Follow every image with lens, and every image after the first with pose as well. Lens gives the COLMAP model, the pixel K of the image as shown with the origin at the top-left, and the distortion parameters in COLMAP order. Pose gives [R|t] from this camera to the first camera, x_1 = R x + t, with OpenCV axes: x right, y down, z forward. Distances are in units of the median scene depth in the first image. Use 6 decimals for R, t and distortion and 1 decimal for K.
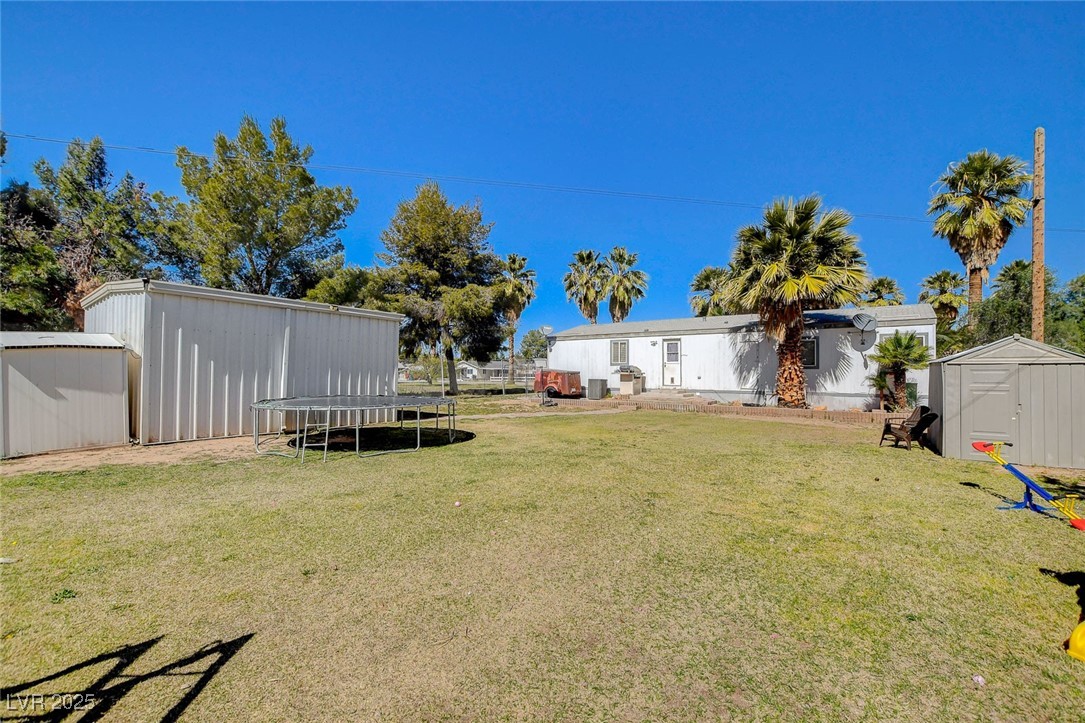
lens RADIAL K [[474.8, 0, 540.7], [0, 474.8, 361.5], [0, 0, 1]] dist [-0.001409, -0.000179]
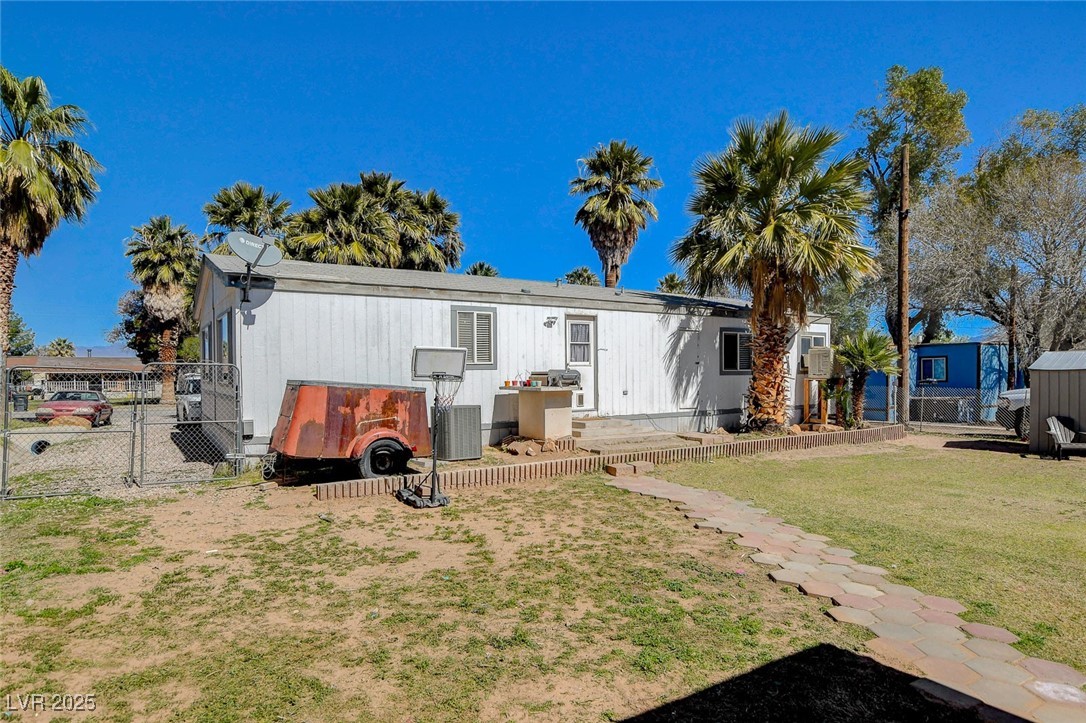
lens RADIAL K [[602.8, 0, 544.6], [0, 602.8, 369.6], [0, 0, 1]] dist [-0.006660, -0.000634]
pose [[0.389335, -0.000549, 0.921096, -0.321233], [-0.009974, 0.999939, 0.004811, 0.005884], [-0.921042, -0.011060, 0.389306, 0.815508]]
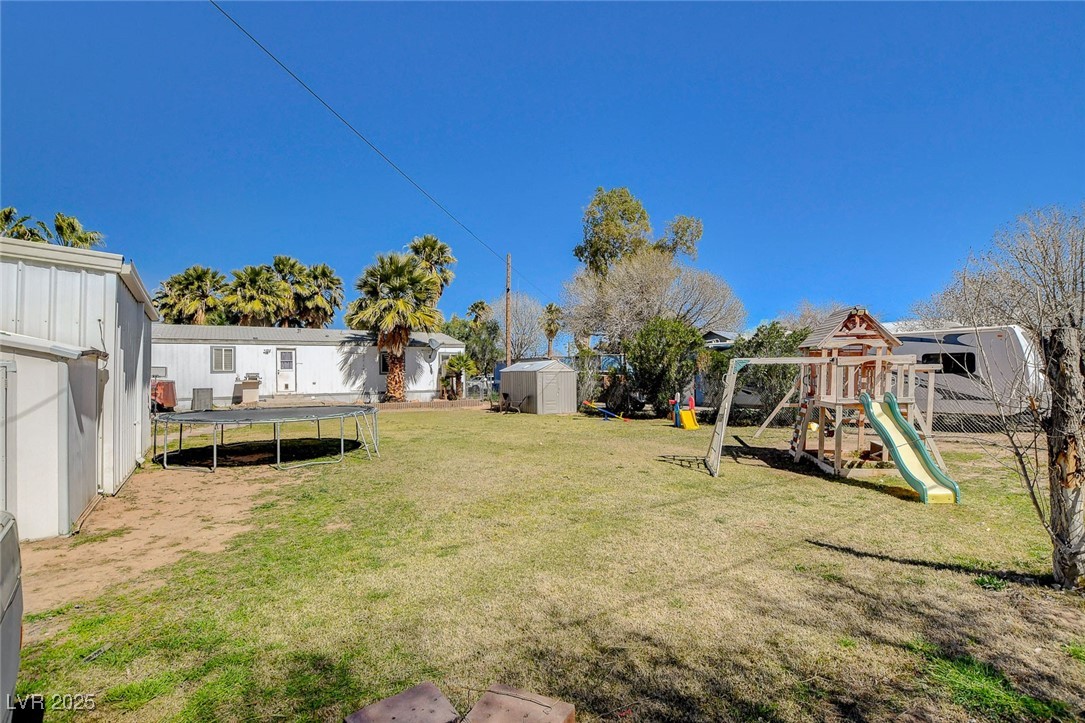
lens RADIAL K [[474.8, 0, 537.8], [0, 474.8, 363.3], [0, 0, 1]] dist [-0.001409, -0.000179]
pose [[0.402112, 0.007939, 0.915556, -0.498136], [-0.005682, 0.999965, -0.006175, -0.010111], [-0.915573, -0.002720, 0.402143, 0.041176]]
